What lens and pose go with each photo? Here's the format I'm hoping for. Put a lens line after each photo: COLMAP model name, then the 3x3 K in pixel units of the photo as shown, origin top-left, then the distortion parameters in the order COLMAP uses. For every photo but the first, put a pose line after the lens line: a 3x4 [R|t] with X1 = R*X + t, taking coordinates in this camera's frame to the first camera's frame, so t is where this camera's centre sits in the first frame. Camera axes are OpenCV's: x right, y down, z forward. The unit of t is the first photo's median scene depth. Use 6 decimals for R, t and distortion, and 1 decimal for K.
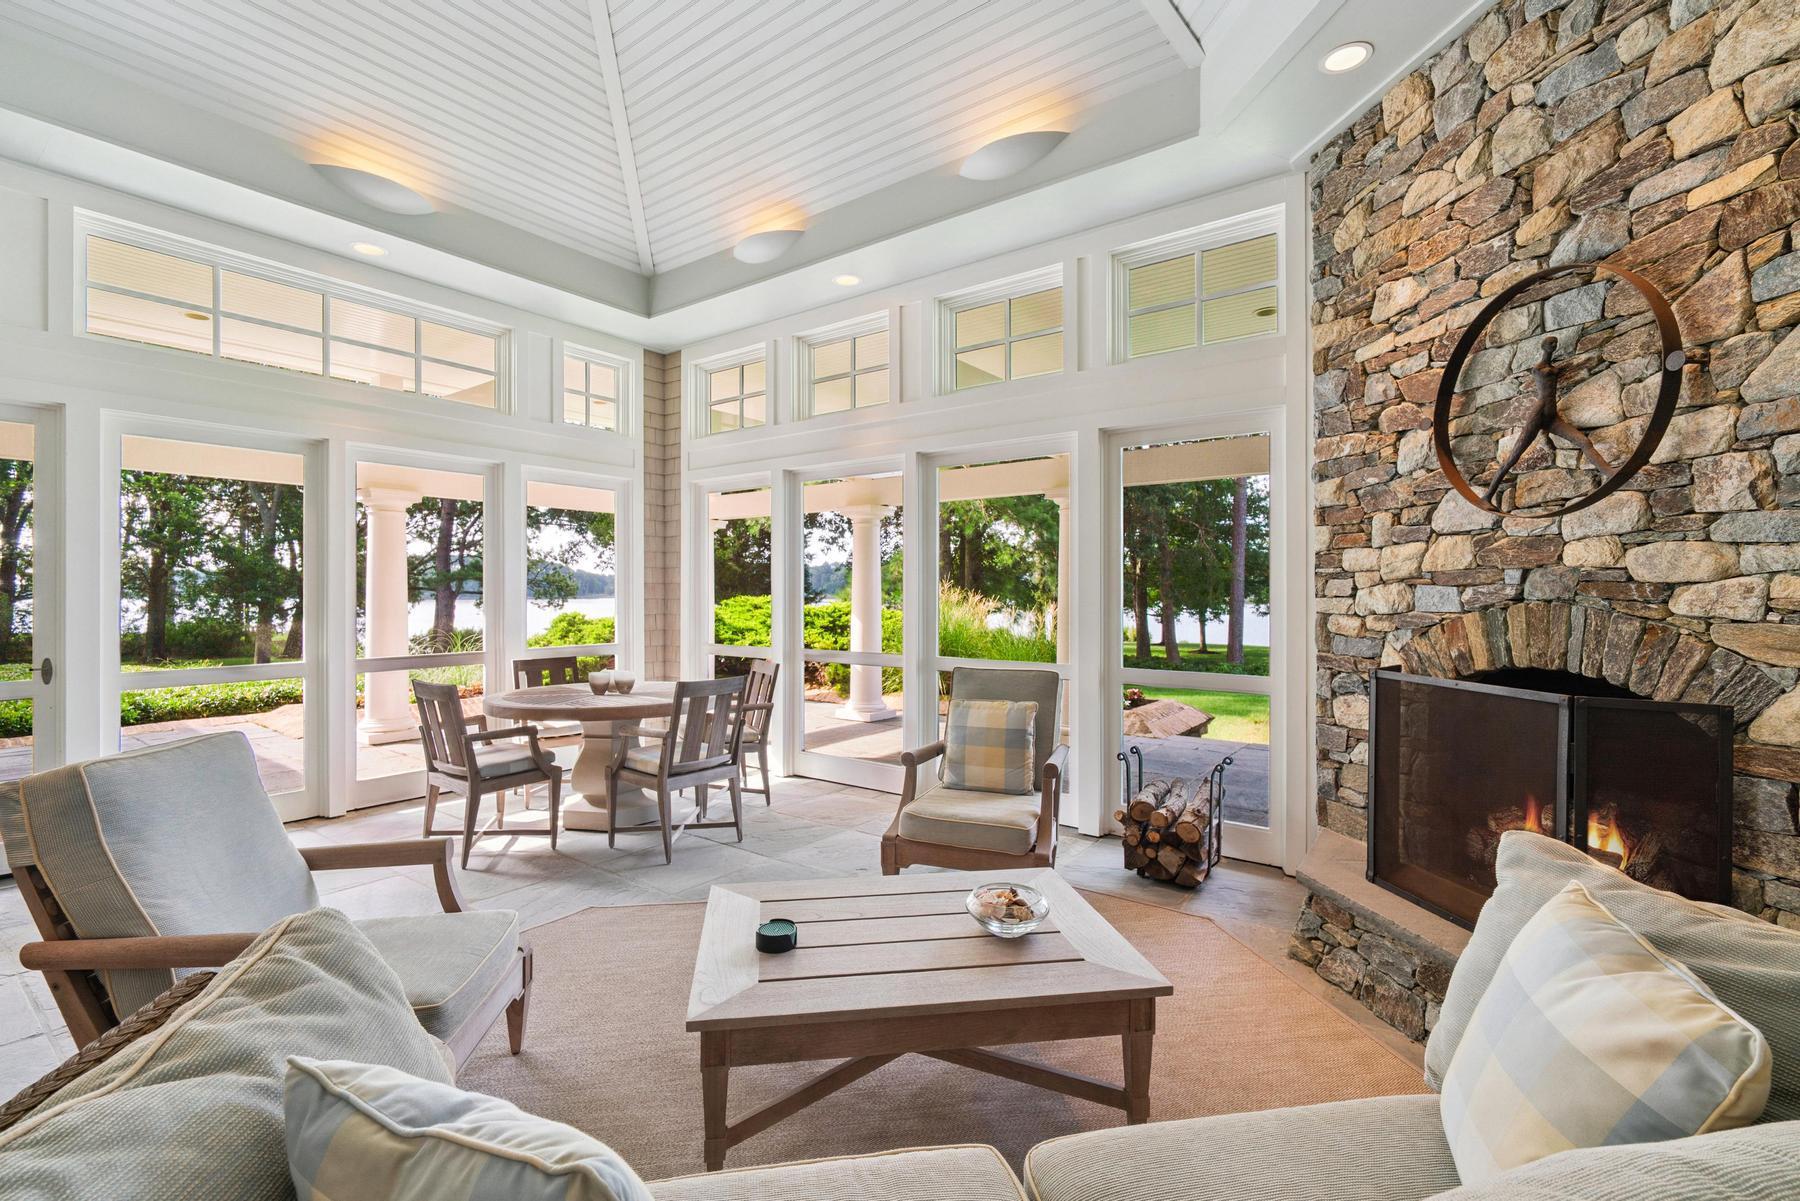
lens RADIAL K [[790.1, 0, 894.9], [0, 790.1, 590.9], [0, 0, 1]] dist [-0.001301, 0.000100]
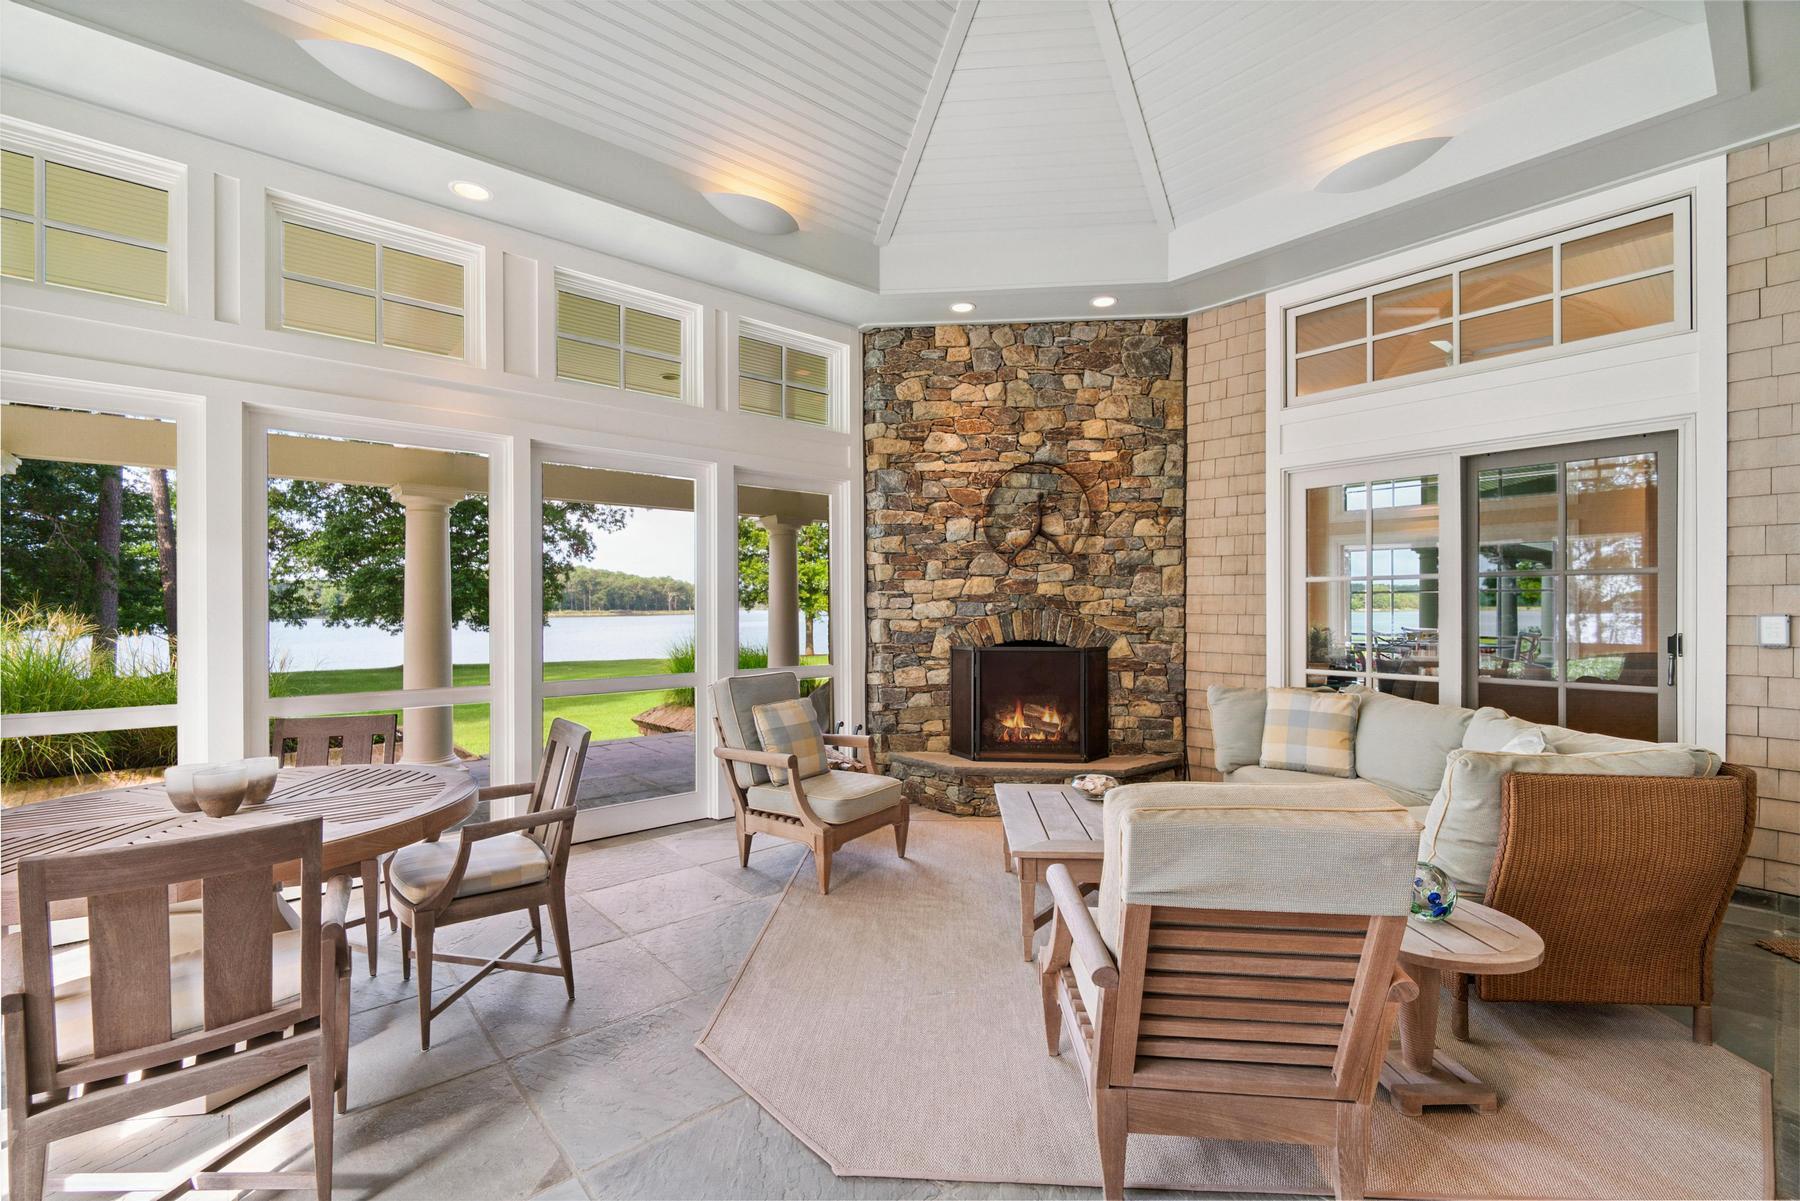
lens RADIAL K [[781.1, 0, 891.1], [0, 781.1, 602.9], [0, 0, 1]] dist [-0.001820, 0.000185]
pose [[0.214109, 0.009025, 0.976768, -1.195719], [0.003110, 0.999946, -0.009921, 0.013219], [-0.976805, 0.005162, 0.214069, 0.783226]]
